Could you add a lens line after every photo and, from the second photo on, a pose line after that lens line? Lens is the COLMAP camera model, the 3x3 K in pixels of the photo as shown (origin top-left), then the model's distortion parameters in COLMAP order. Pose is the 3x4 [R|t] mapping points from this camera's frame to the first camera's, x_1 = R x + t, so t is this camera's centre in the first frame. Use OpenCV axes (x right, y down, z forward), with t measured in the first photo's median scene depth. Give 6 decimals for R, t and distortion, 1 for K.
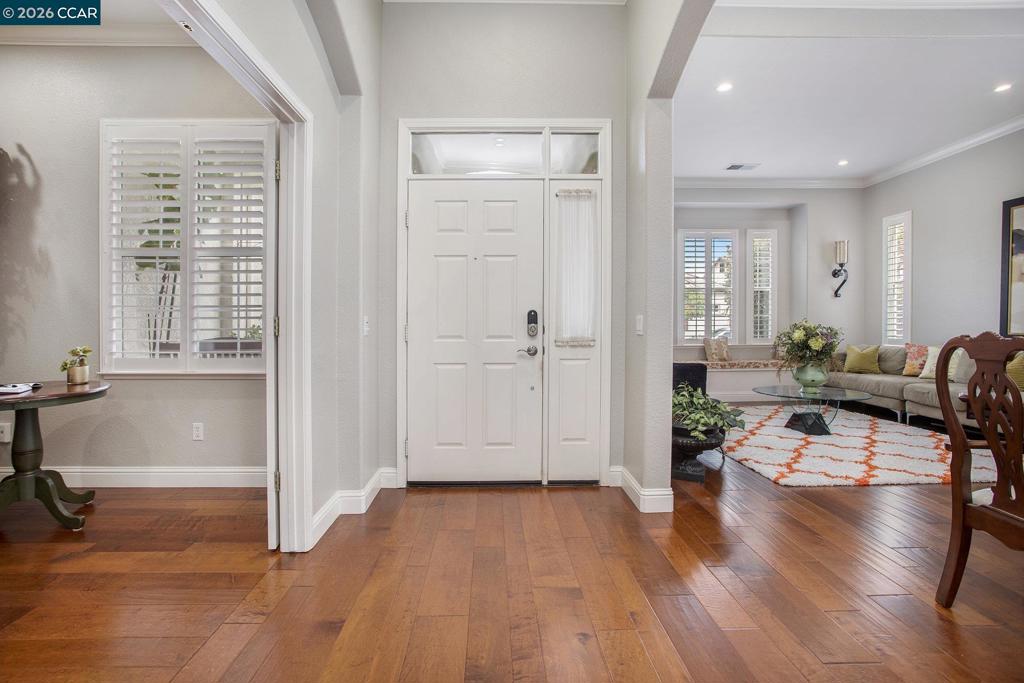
lens RADIAL K [[523.5, 0, 507.7], [0, 523.5, 335.8], [0, 0, 1]] dist [-0.020809, 0.005350]
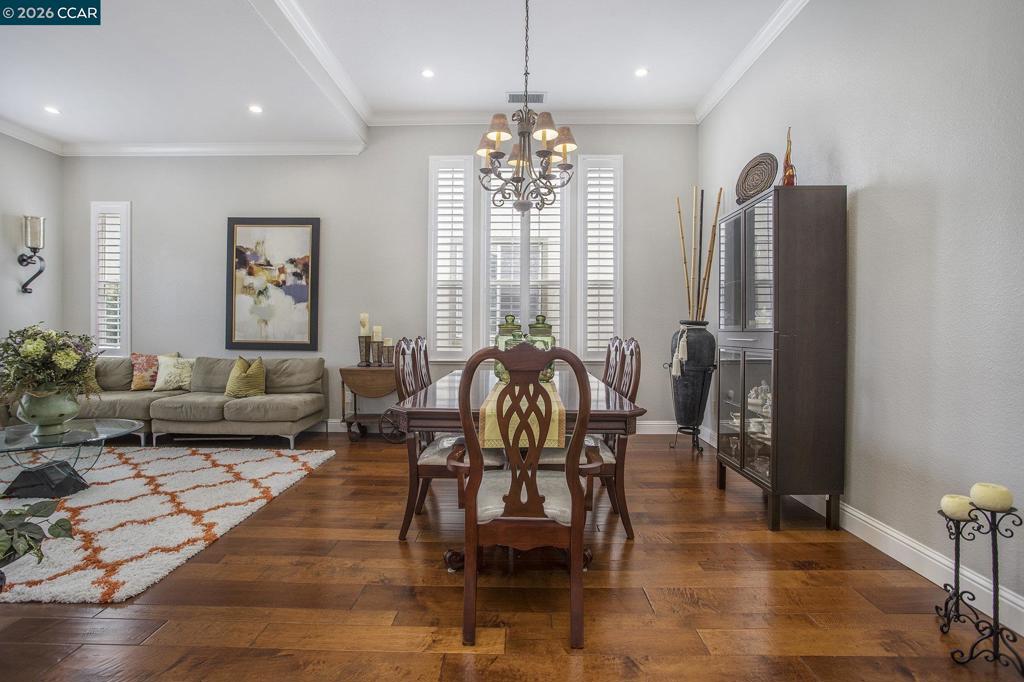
lens RADIAL K [[474.7, 0, 510.8], [0, 474.7, 340.0], [0, 0, 1]] dist [0.002198, 0.000329]
pose [[0.053376, -0.011427, 0.998509, 0.006469], [0.012888, 0.999859, 0.010753, -0.008704], [-0.998491, 0.012295, 0.053515, 0.349591]]
